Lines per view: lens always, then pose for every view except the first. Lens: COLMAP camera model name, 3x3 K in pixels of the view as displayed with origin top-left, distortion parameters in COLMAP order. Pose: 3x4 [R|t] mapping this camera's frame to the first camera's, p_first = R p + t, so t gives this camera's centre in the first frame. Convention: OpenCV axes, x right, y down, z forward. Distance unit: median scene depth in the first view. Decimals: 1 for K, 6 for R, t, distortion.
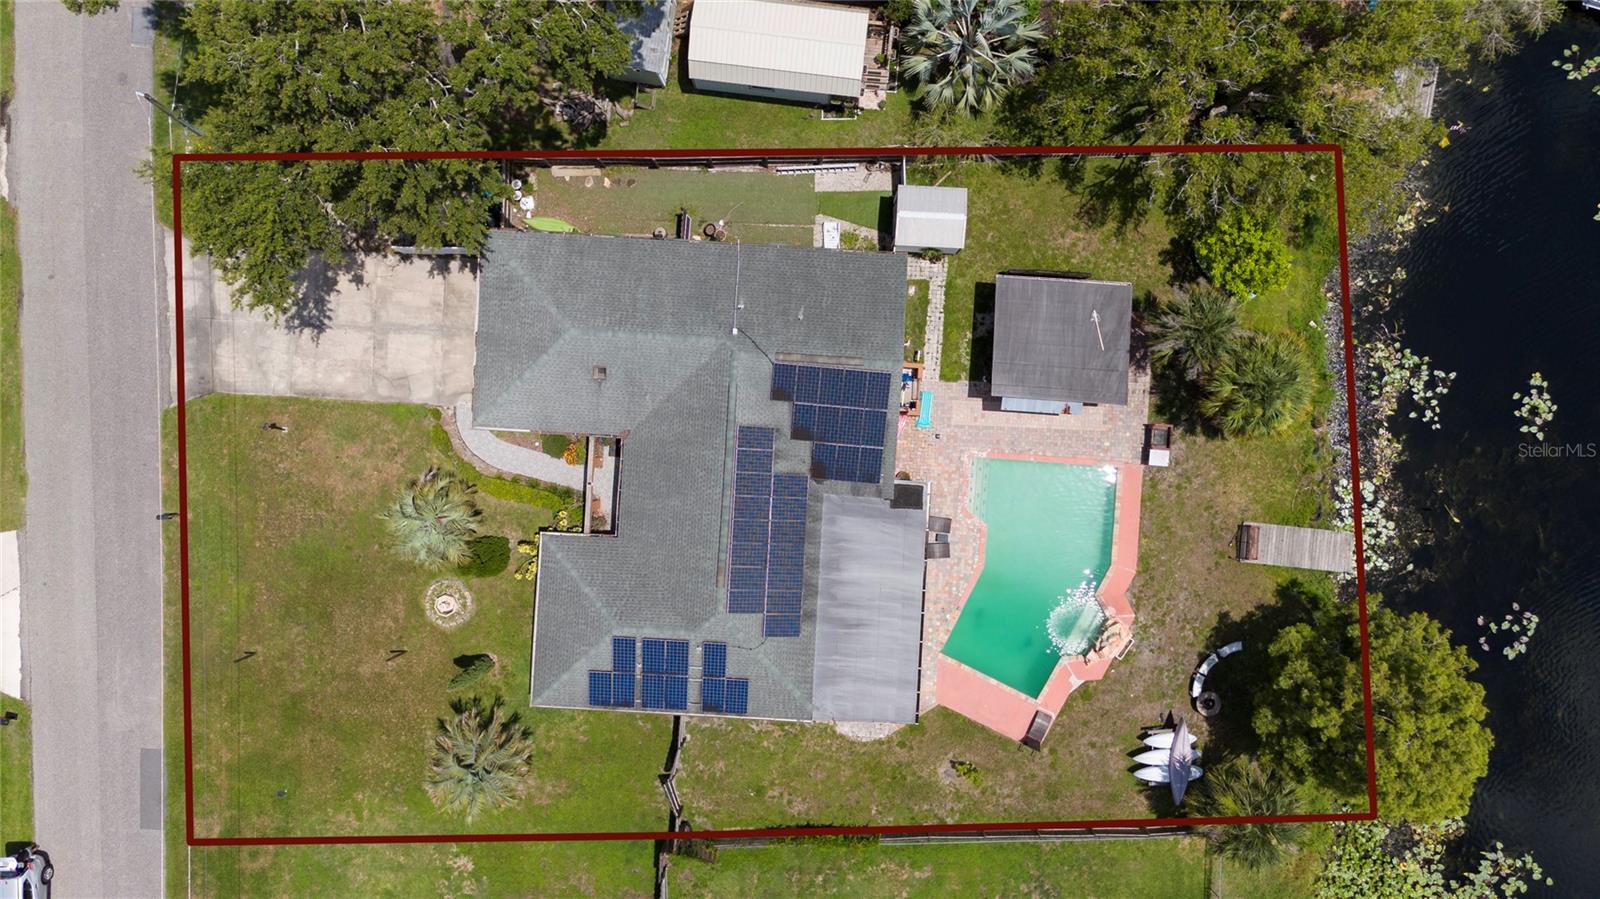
lens RADIAL K [[1165.3, 0, 803.8], [0, 1165.3, 457.6], [0, 0, 1]] dist [0.089537, -0.143227]
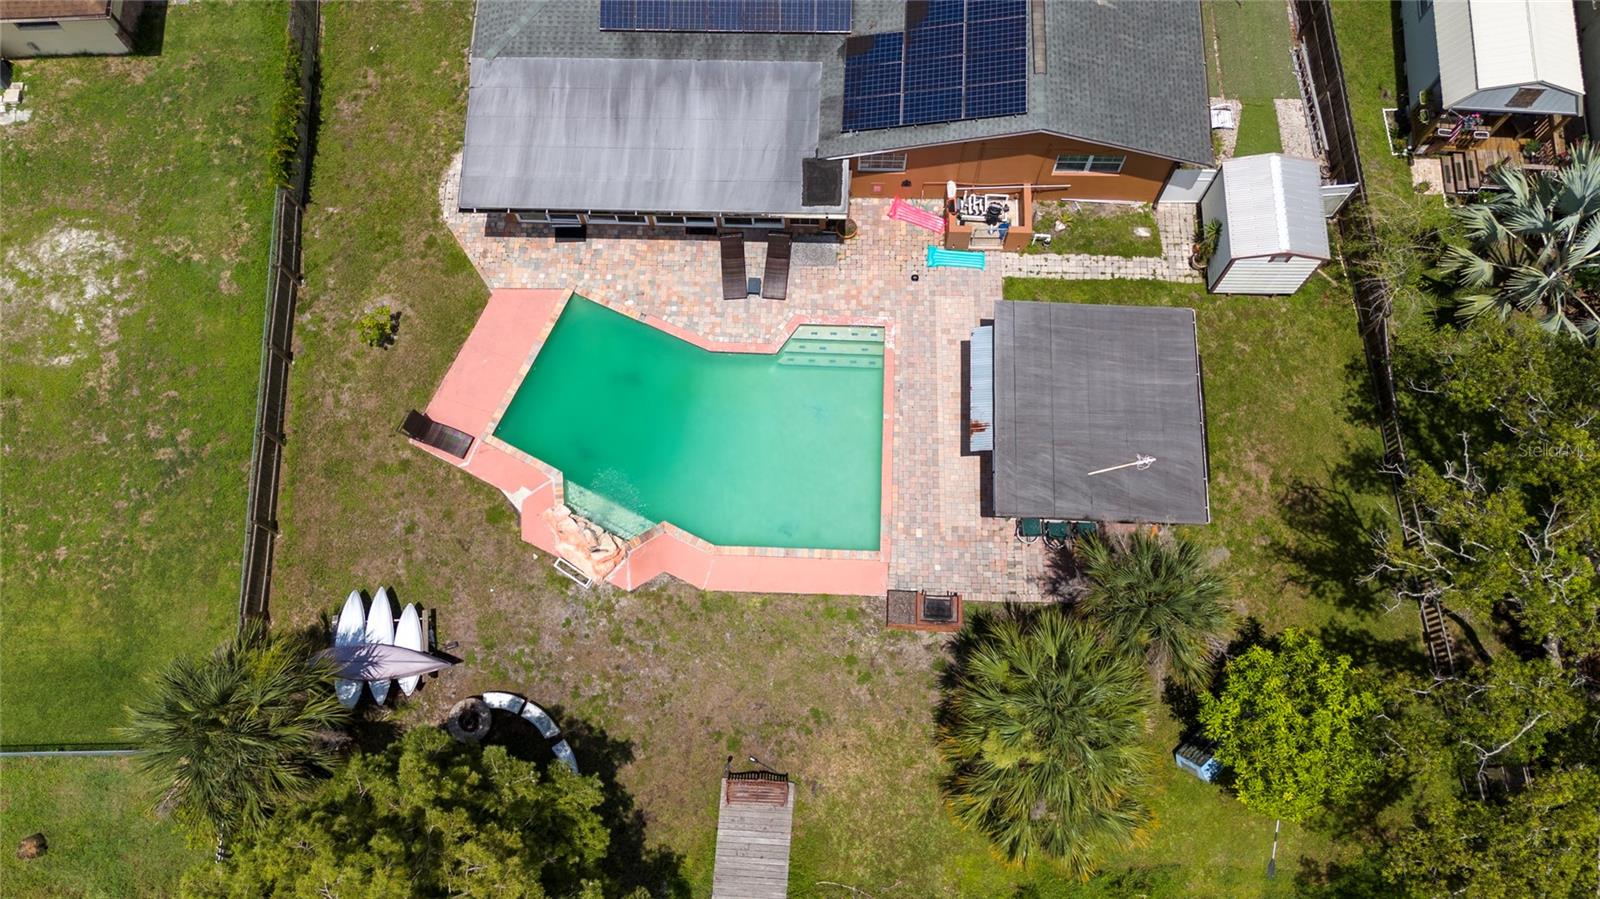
lens RADIAL K [[1165.3, 0, 803.8], [0, 1165.3, 457.6], [0, 0, 1]] dist [0.089537, -0.143227]
pose [[0.029924, 0.953384, -0.300271, 0.396323], [-0.999548, 0.029442, -0.006130, 0.048946], [0.002997, 0.300319, 0.953834, 0.424814]]
